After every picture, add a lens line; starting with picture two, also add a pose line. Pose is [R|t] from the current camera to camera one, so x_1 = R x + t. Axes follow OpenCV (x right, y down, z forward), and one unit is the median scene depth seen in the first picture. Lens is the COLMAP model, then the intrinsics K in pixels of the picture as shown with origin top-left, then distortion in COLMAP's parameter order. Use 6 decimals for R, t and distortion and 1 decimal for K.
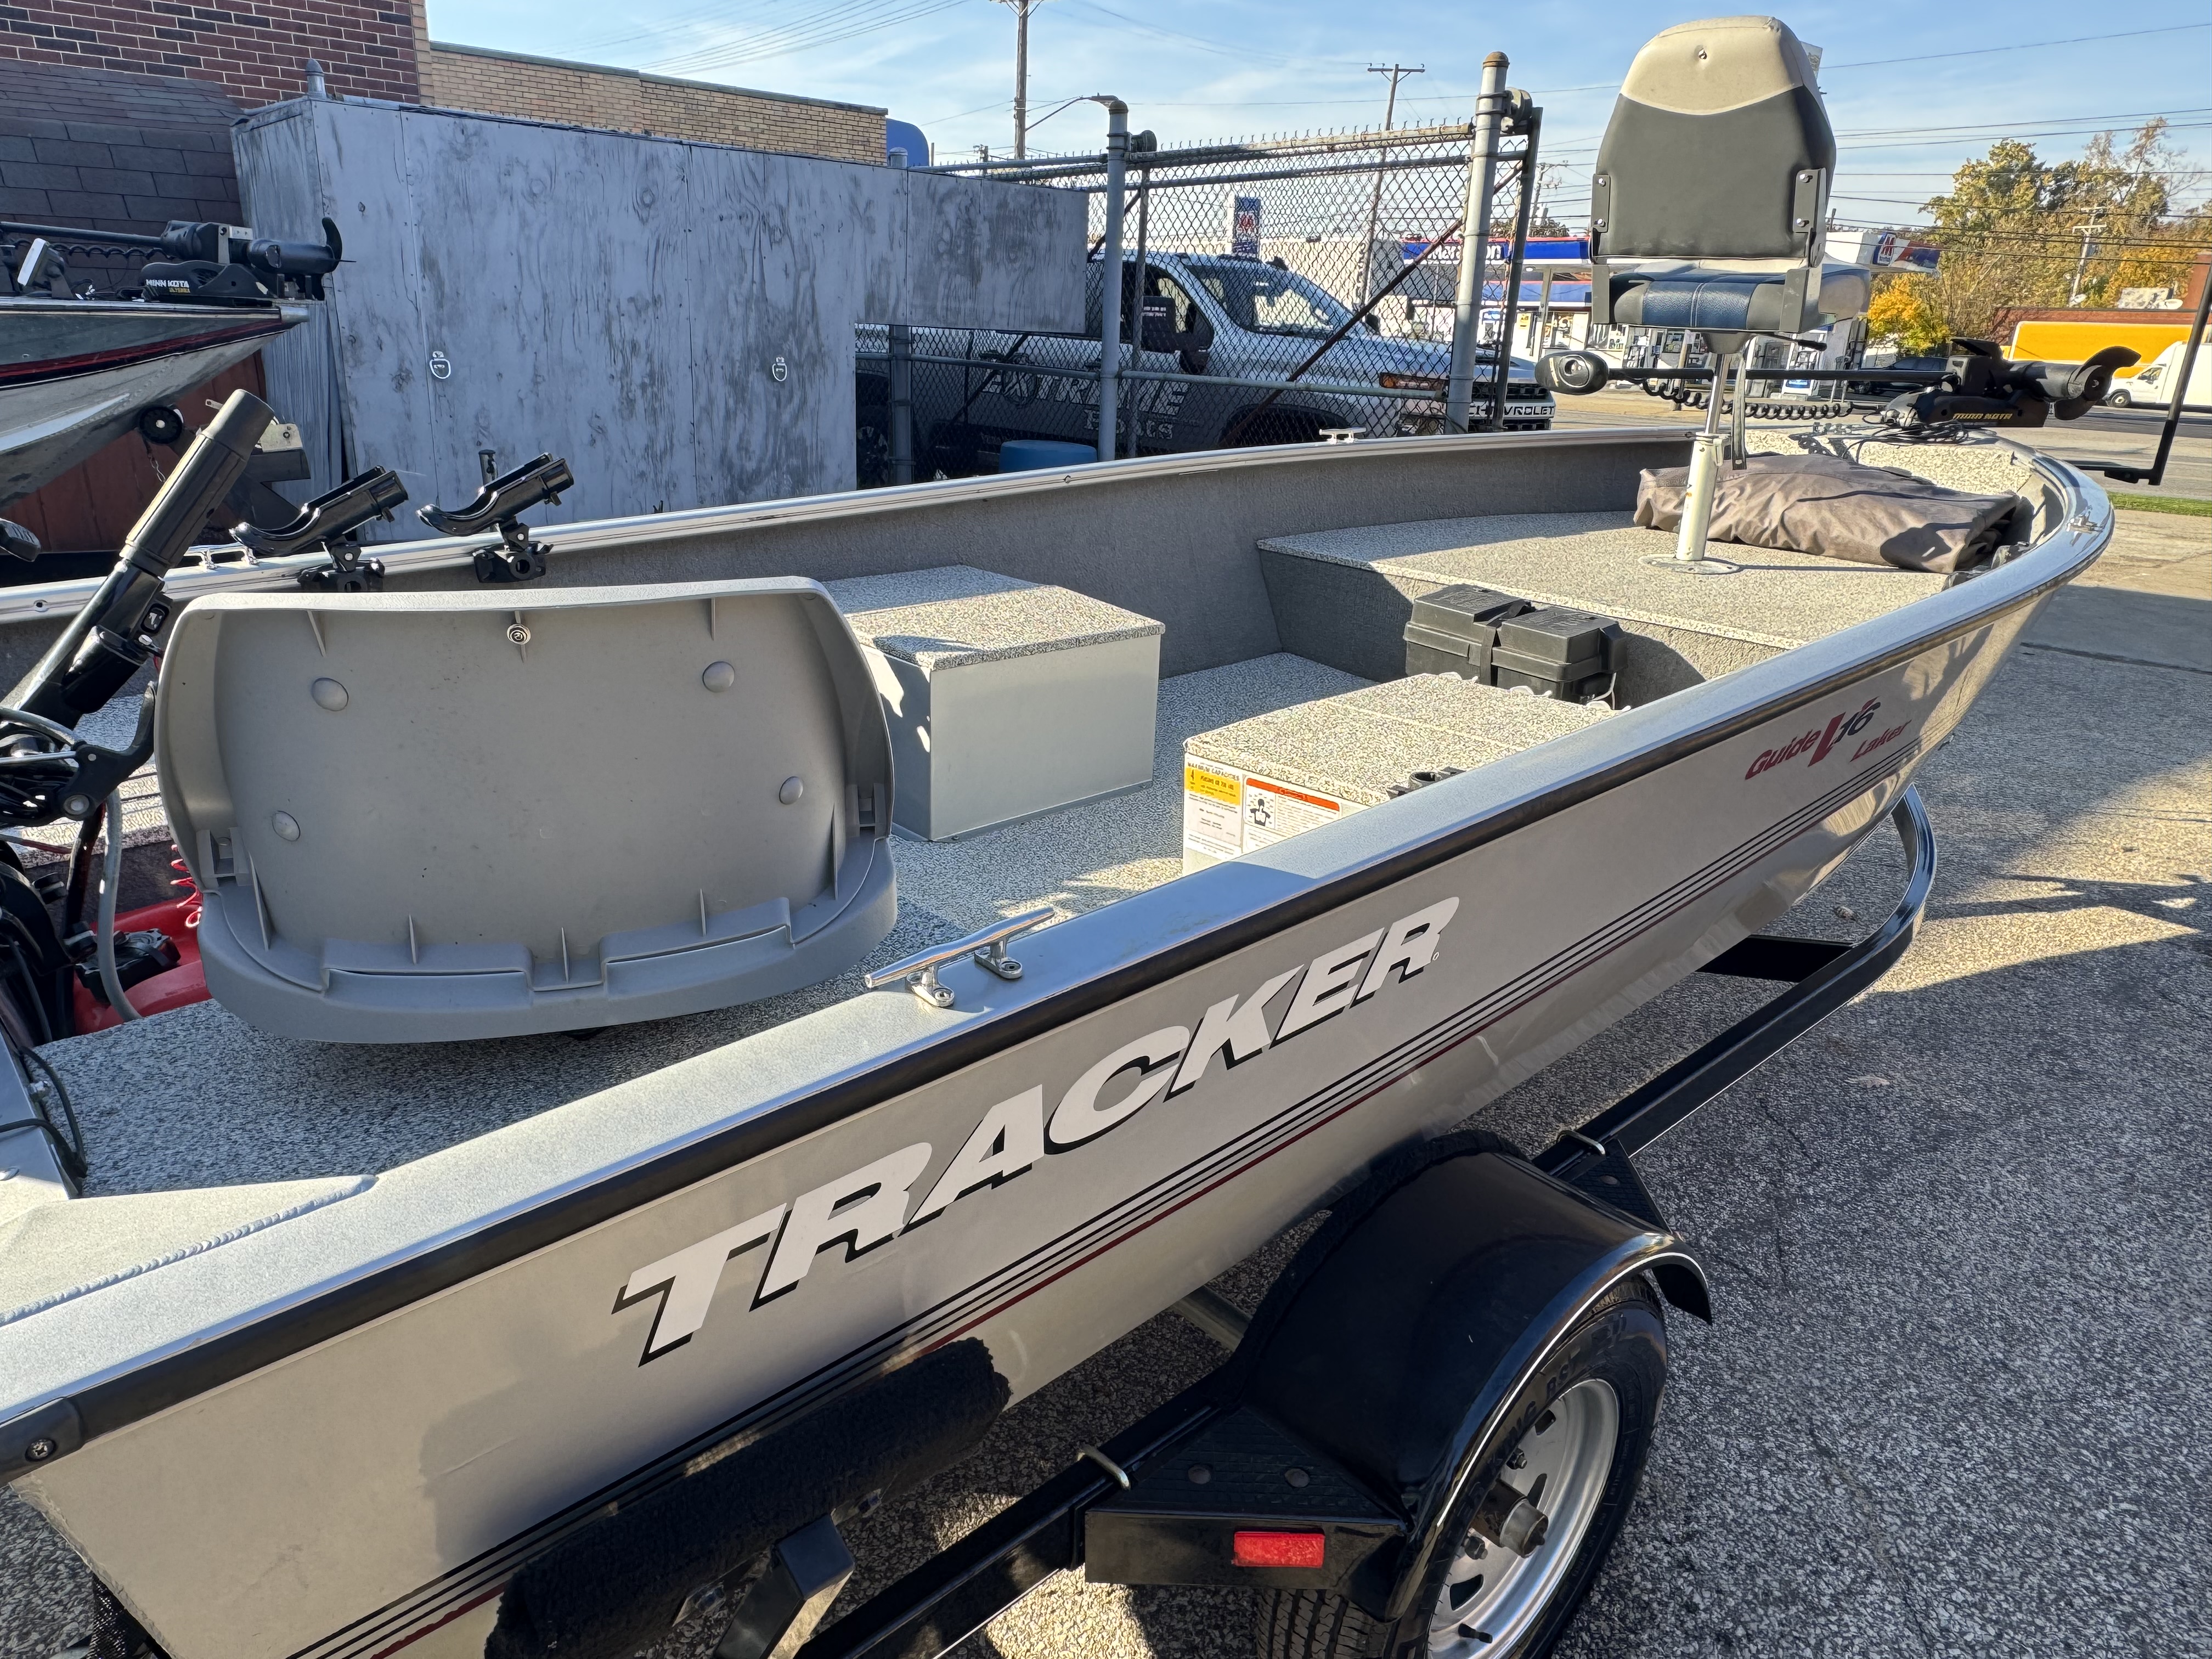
lens RADIAL K [[1449.5, 0, 1086.5], [0, 1449.5, 837.2], [0, 0, 1]] dist [-0.014443, 0.017385]
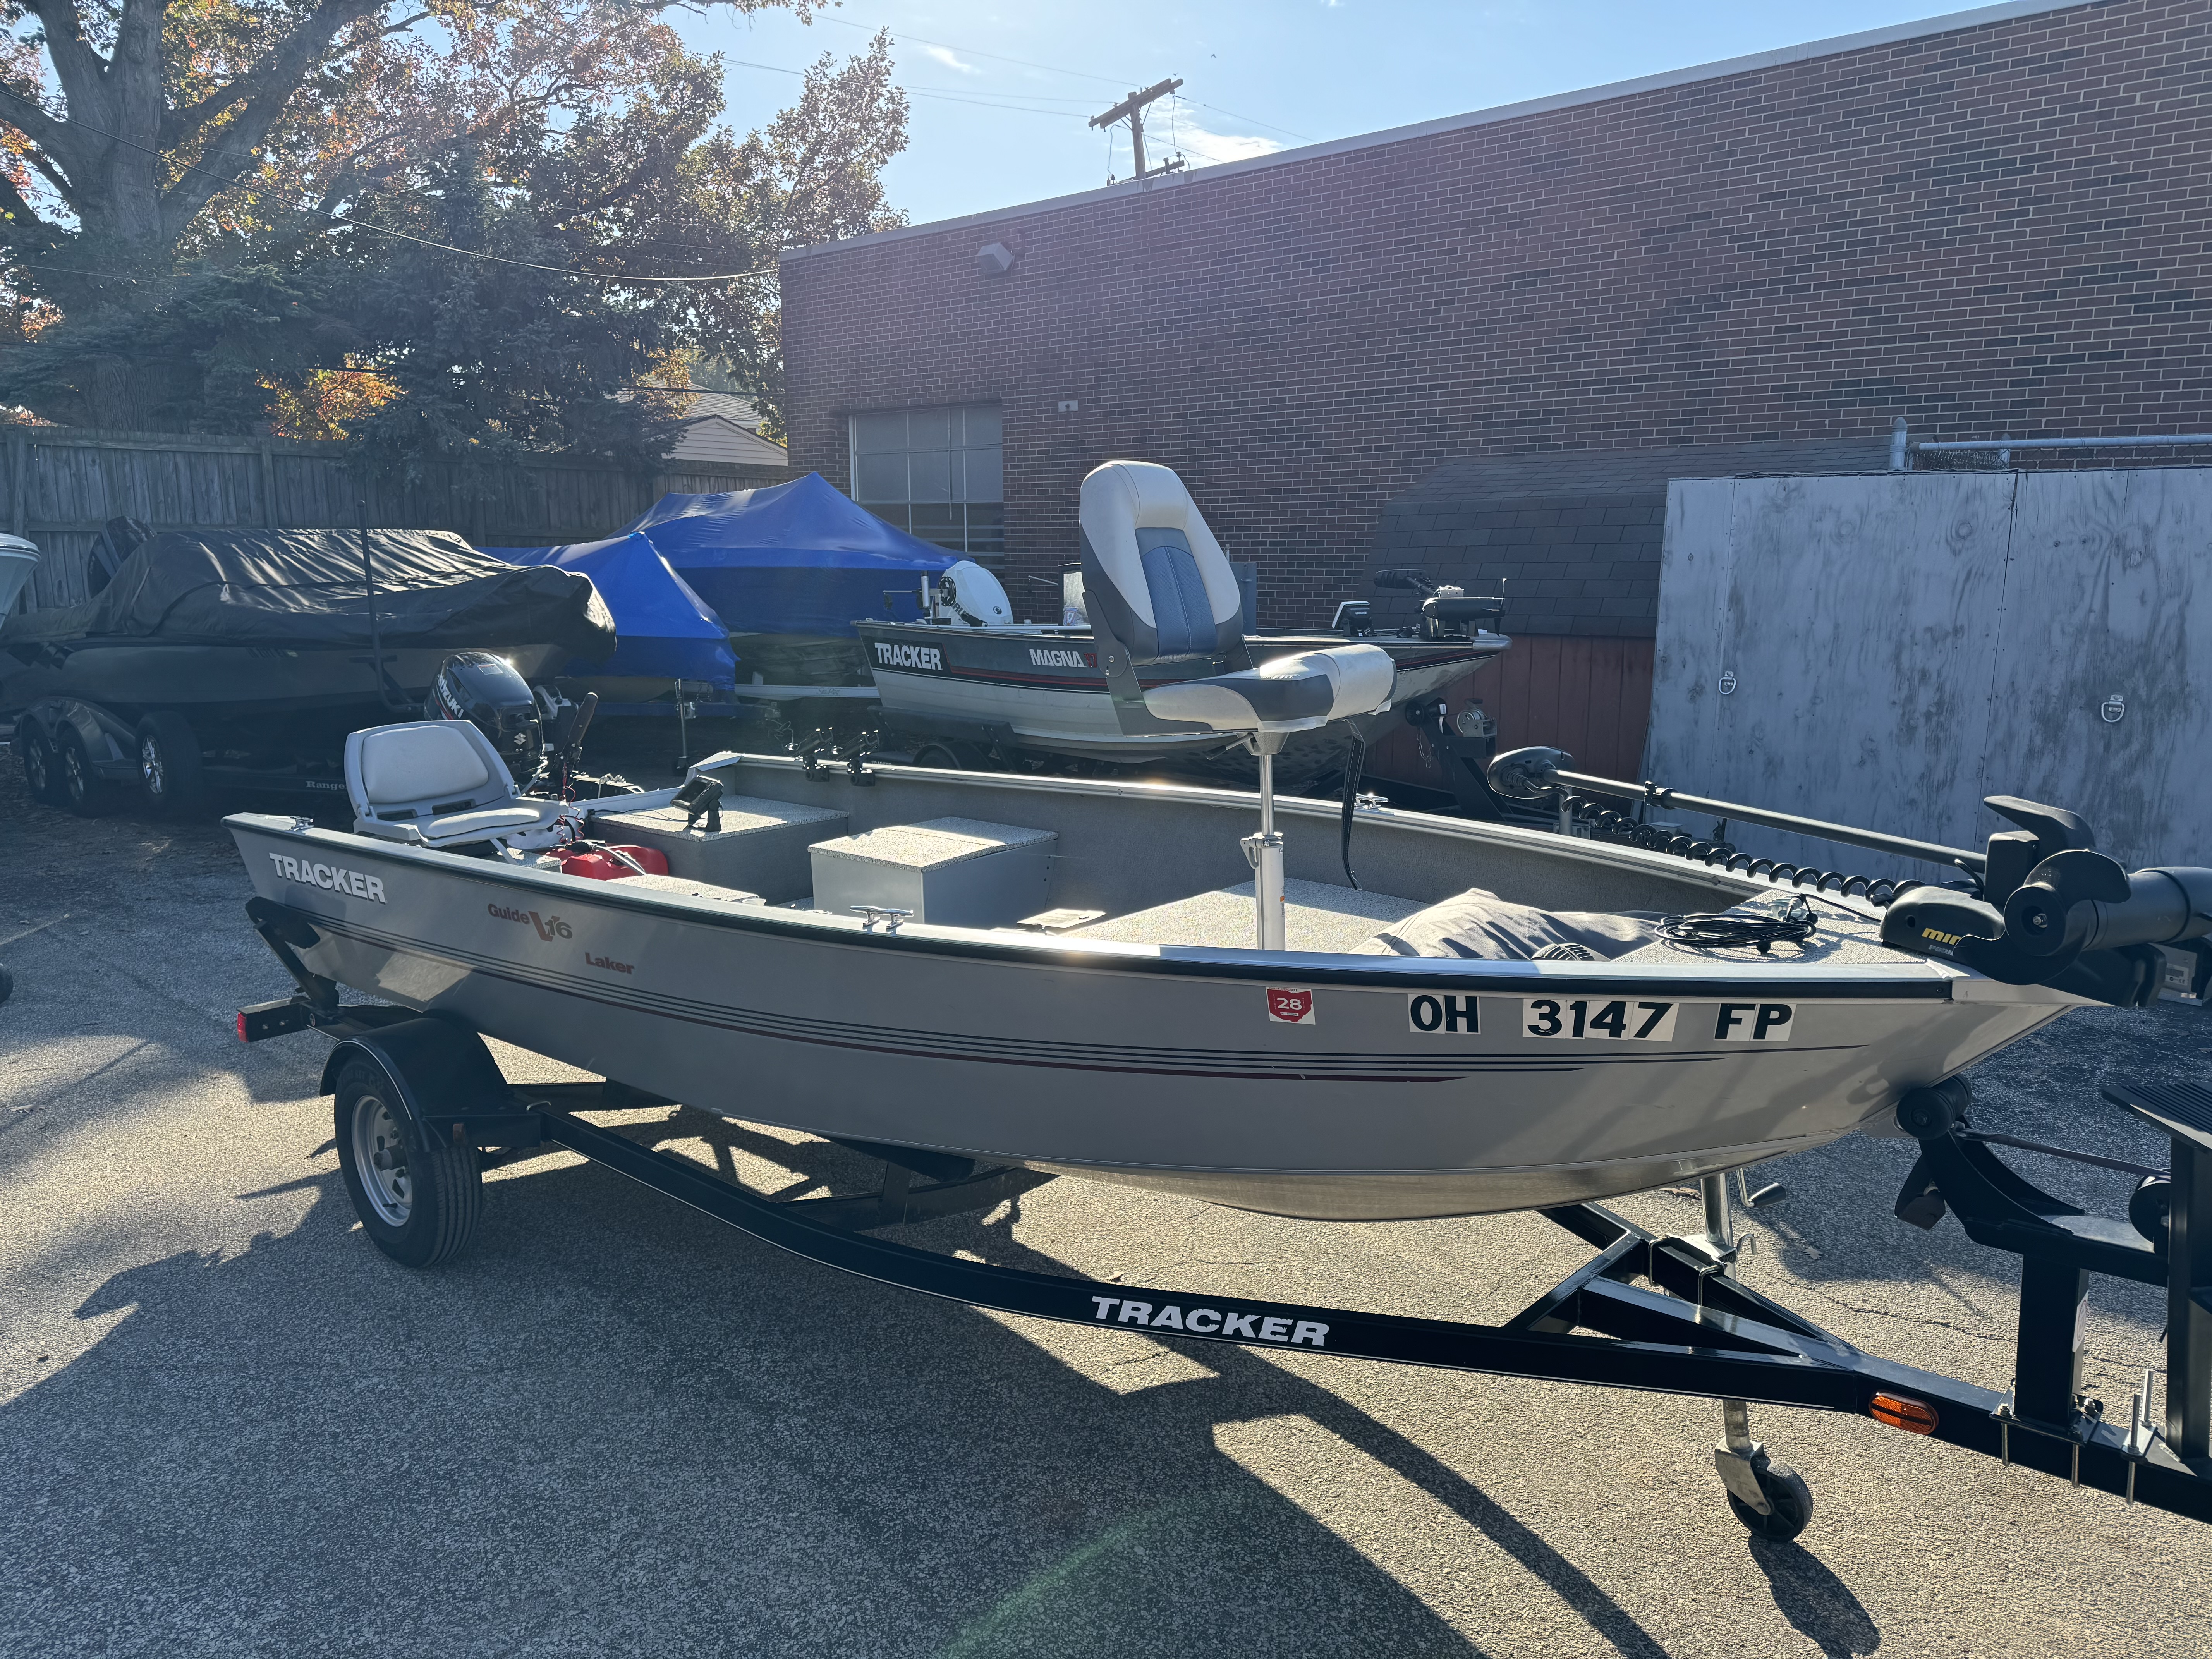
lens RADIAL K [[1556.7, 0, 1106.0], [0, 1556.7, 829.5], [0, 0, 1]] dist [0.009338, -0.001434]
pose [[0.104642, 0.145225, -0.983850, 0.694900], [-0.332820, 0.937352, 0.102963, -0.171925], [0.937166, 0.316671, 0.146420, 0.374799]]
